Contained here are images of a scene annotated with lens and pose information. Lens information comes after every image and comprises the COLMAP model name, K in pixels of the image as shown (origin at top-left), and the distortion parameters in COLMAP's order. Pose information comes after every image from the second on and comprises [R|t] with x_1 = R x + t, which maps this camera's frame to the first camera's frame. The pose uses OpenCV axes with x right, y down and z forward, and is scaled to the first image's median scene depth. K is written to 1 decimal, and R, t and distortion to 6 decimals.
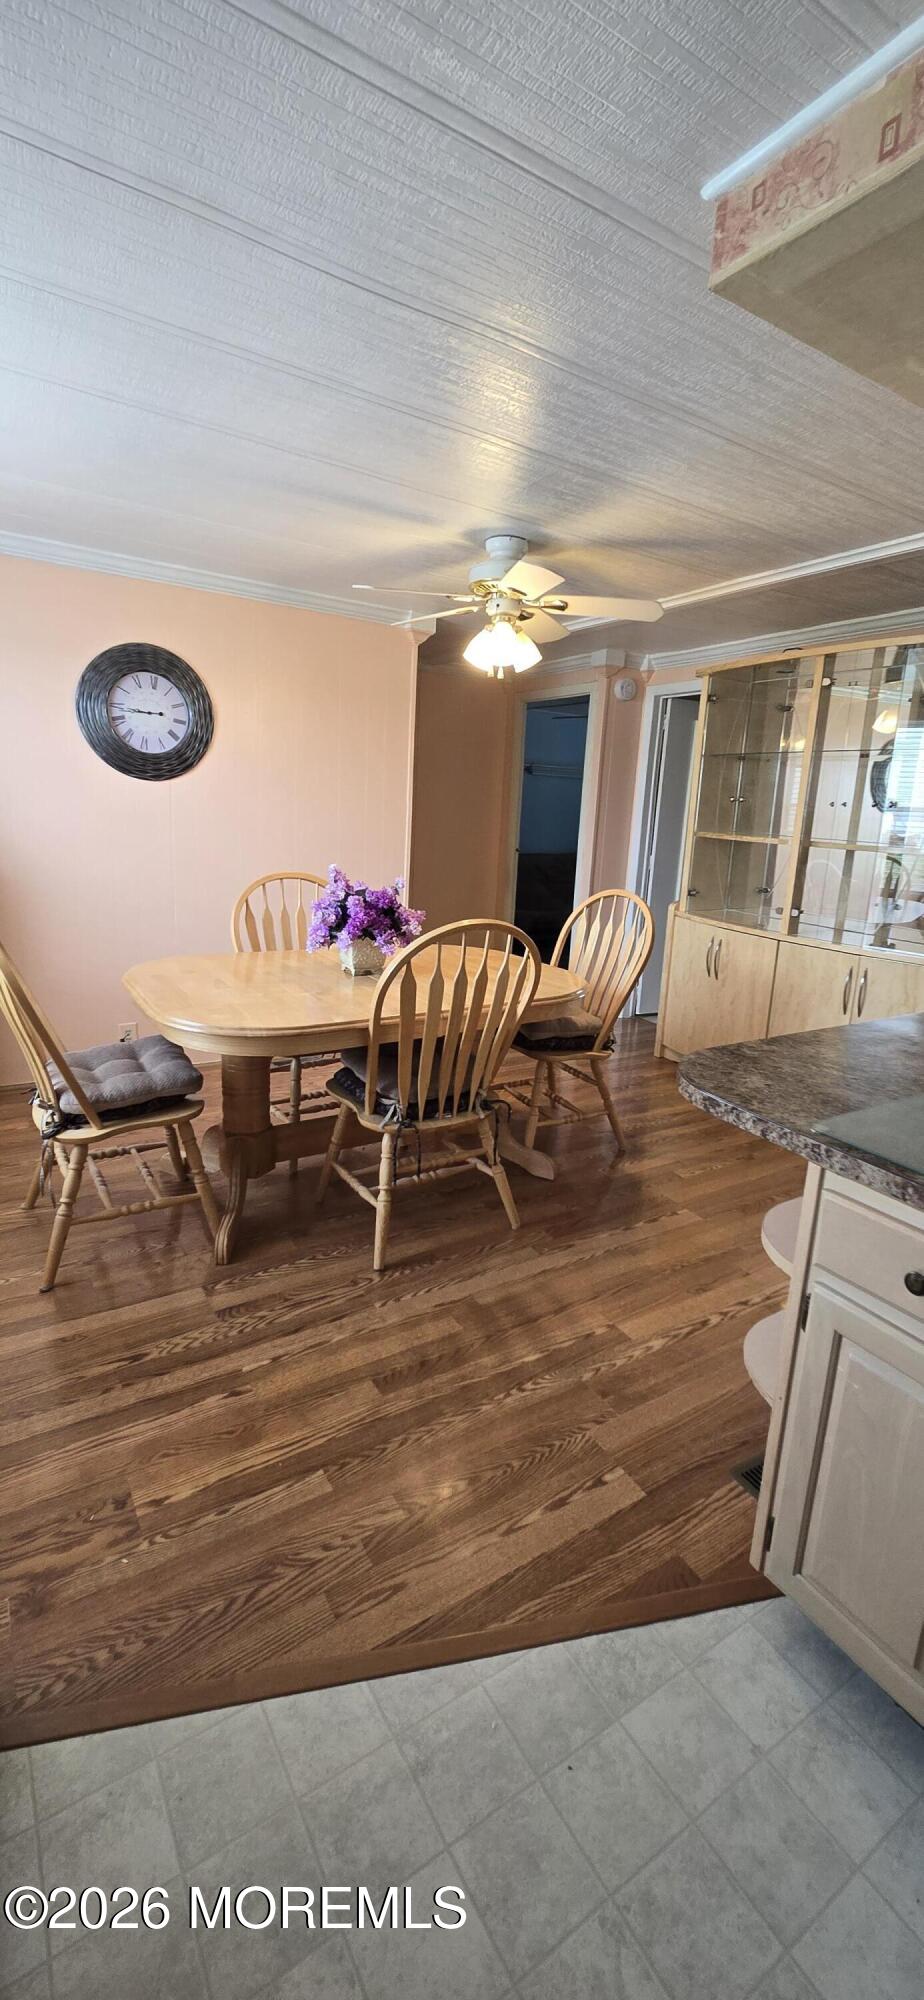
lens RADIAL K [[817.3, 0, 498.3], [0, 817.3, 1001.1], [0, 0, 1]] dist [-0.005946, 0.002576]
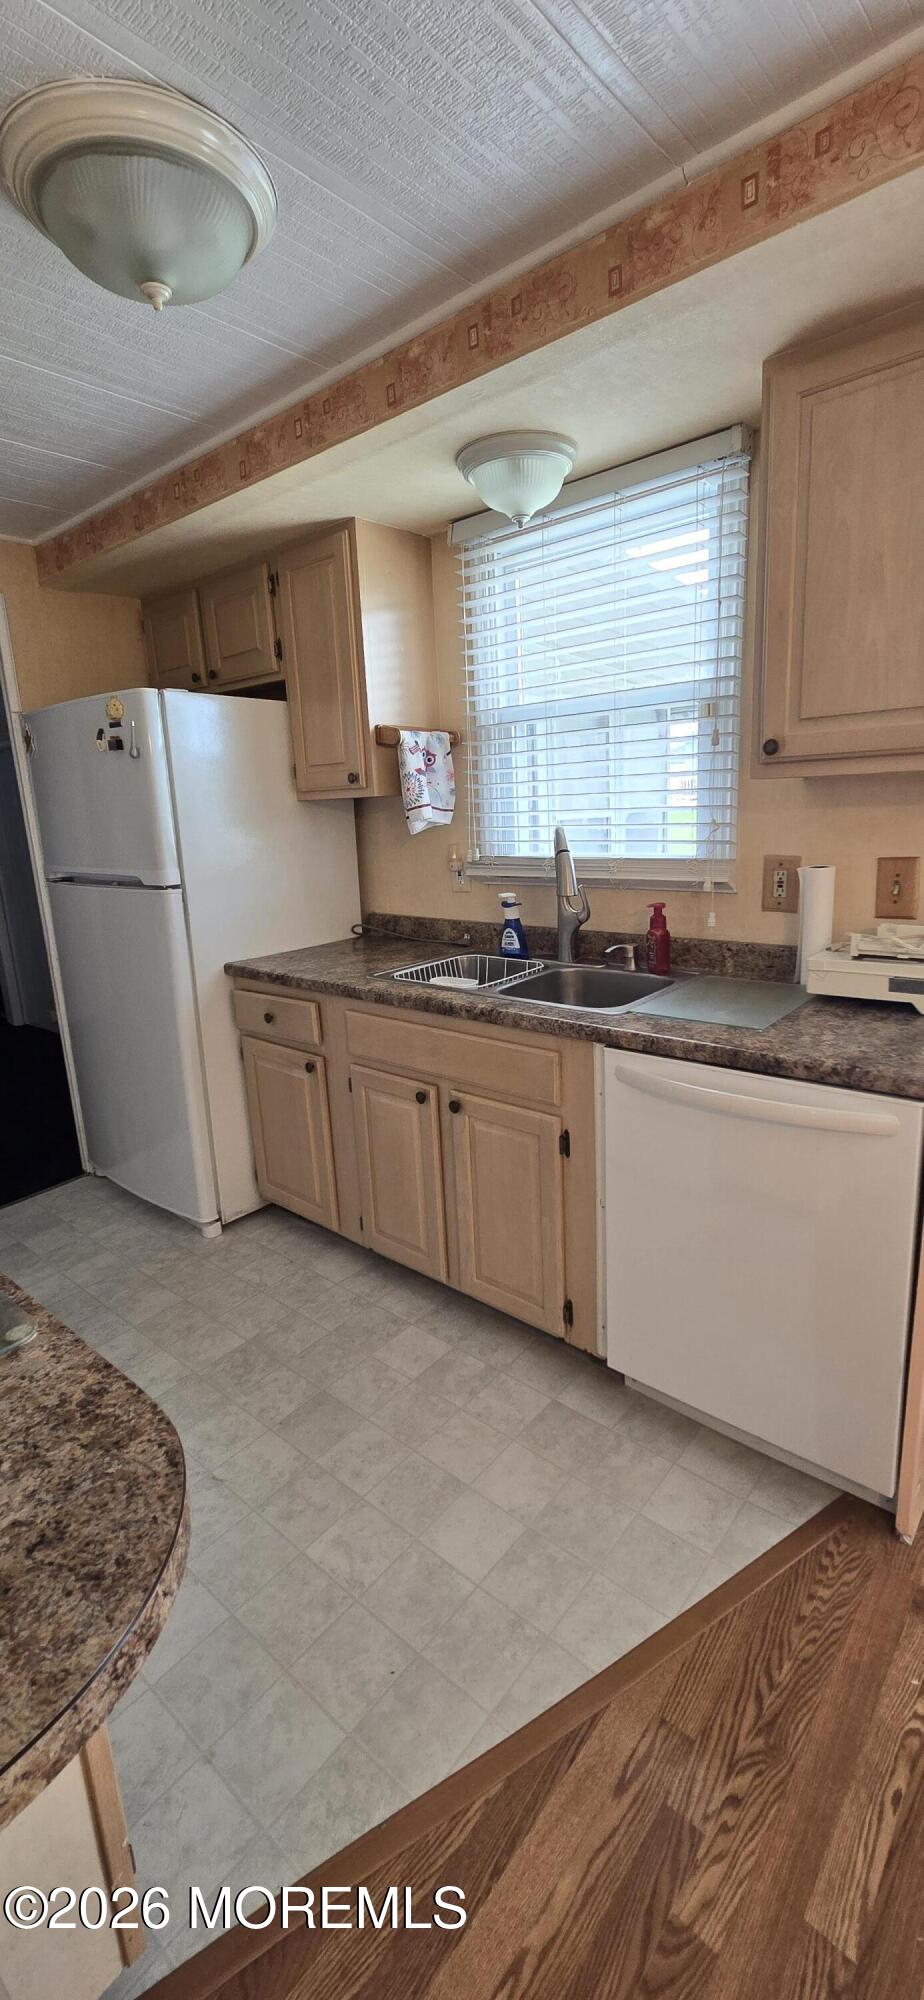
lens RADIAL K [[817.3, 0, 490.6], [0, 817.3, 991.2], [0, 0, 1]] dist [-0.005946, 0.002576]
pose [[-0.958359, 0.054513, -0.280313, 0.160531], [-0.075036, 0.899044, 0.431381, -0.283710], [0.275530, 0.434451, -0.857517, 1.151621]]
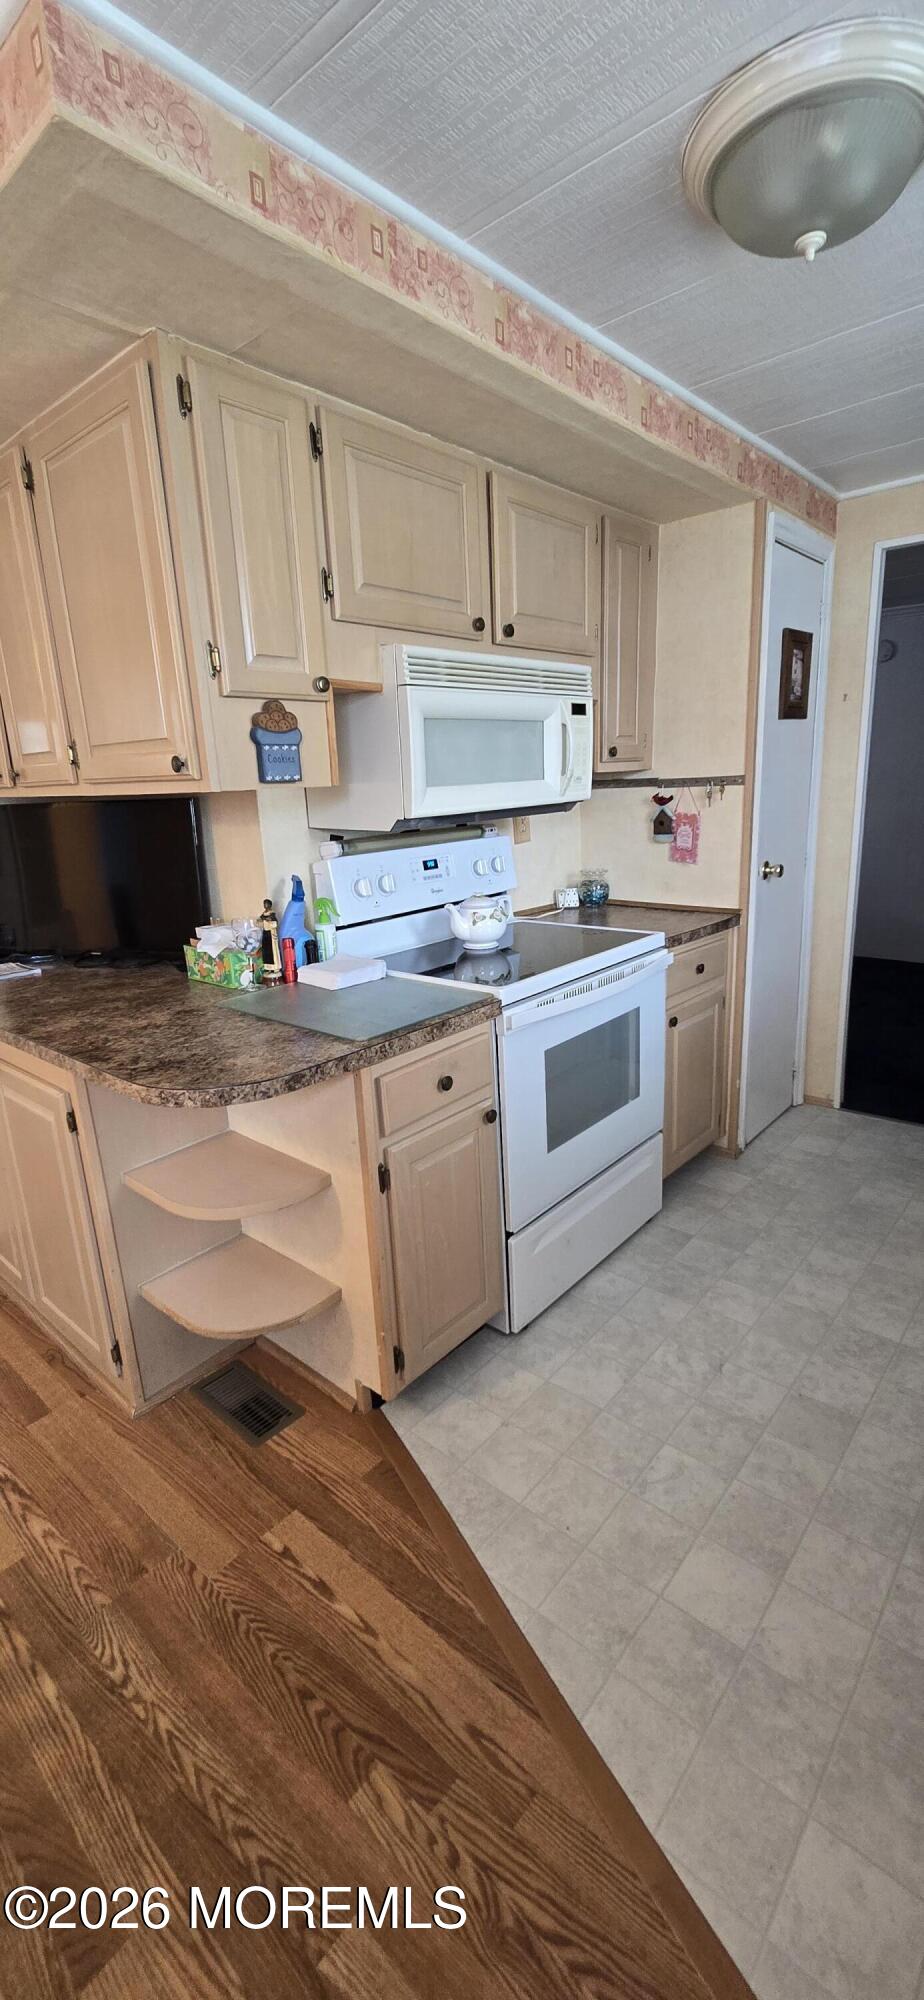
lens RADIAL K [[817.3, 0, 470.6], [0, 817.3, 999.1], [0, 0, 1]] dist [-0.005946, 0.002576]
pose [[-0.271133, -0.290658, 0.917608, -0.591731], [0.253185, 0.898211, 0.359325, -0.232509], [-0.928646, 0.329749, -0.169944, 0.787133]]
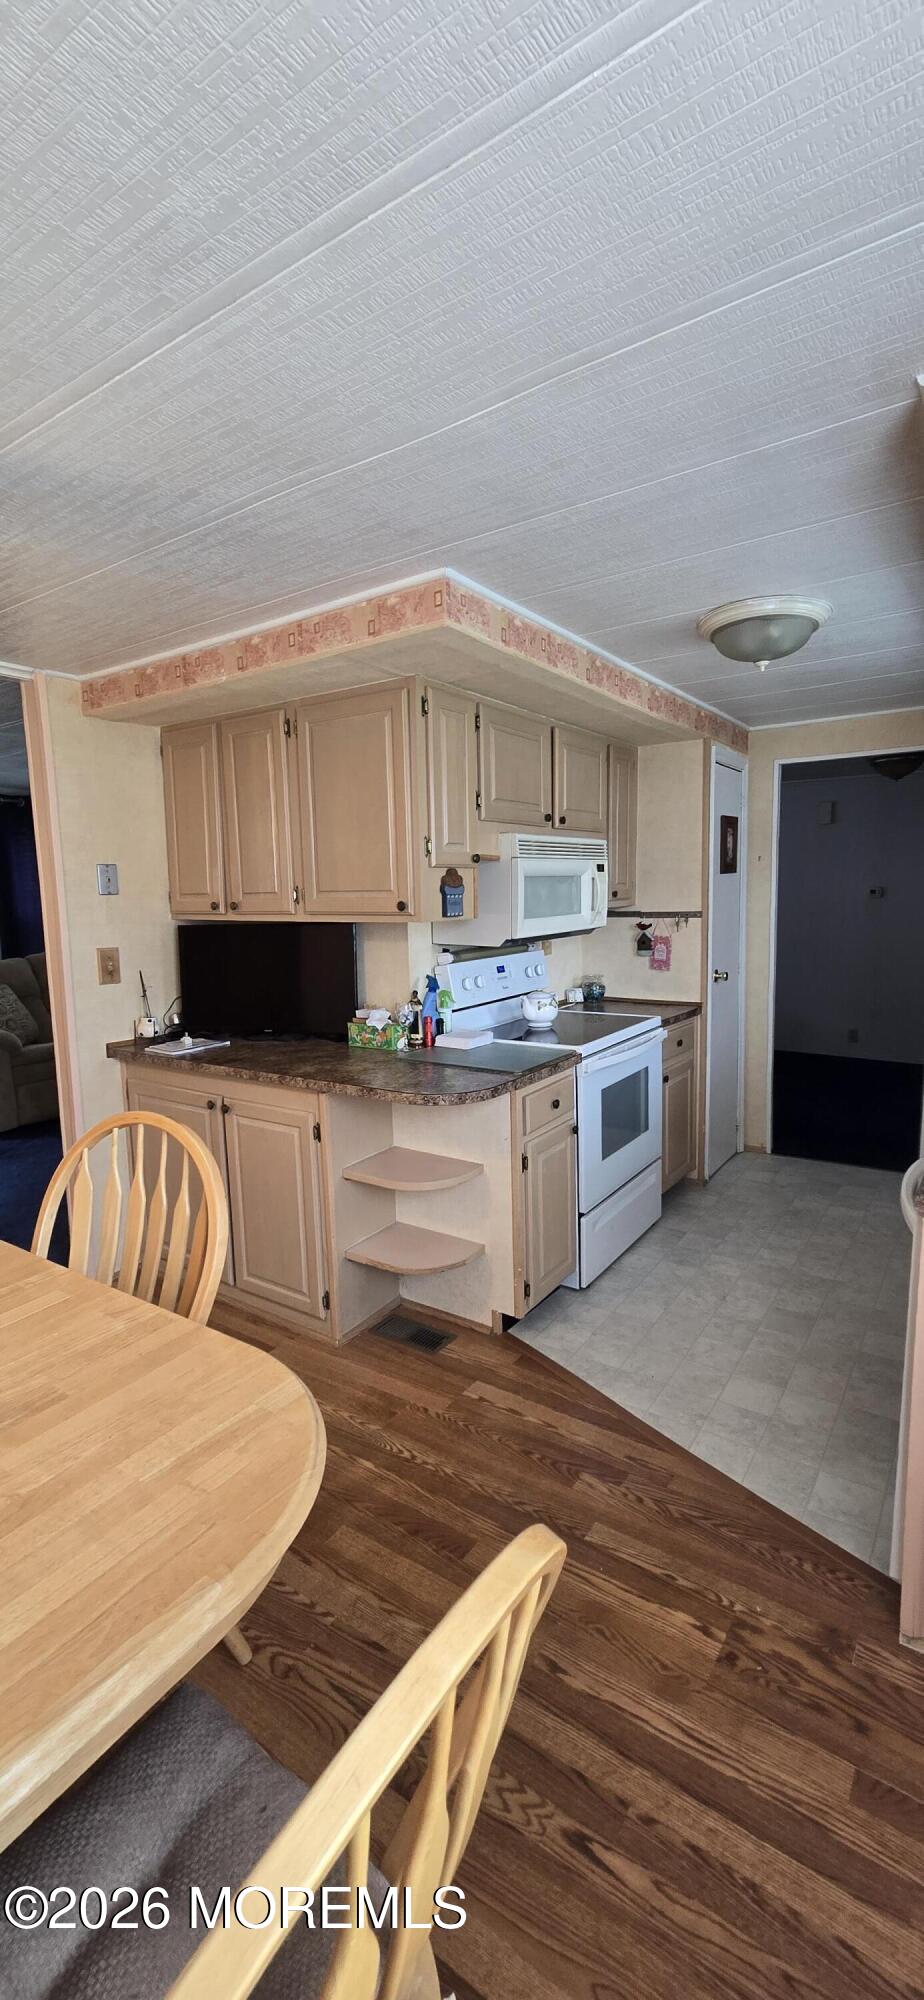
lens RADIAL K [[817.3, 0, 470.2], [0, 817.3, 998.3], [0, 0, 1]] dist [-0.005946, 0.002576]
pose [[-0.383007, -0.163979, 0.909075, -1.060612], [0.219693, 0.939711, 0.262065, -0.442459], [-0.897241, 0.300090, -0.323890, 1.304200]]
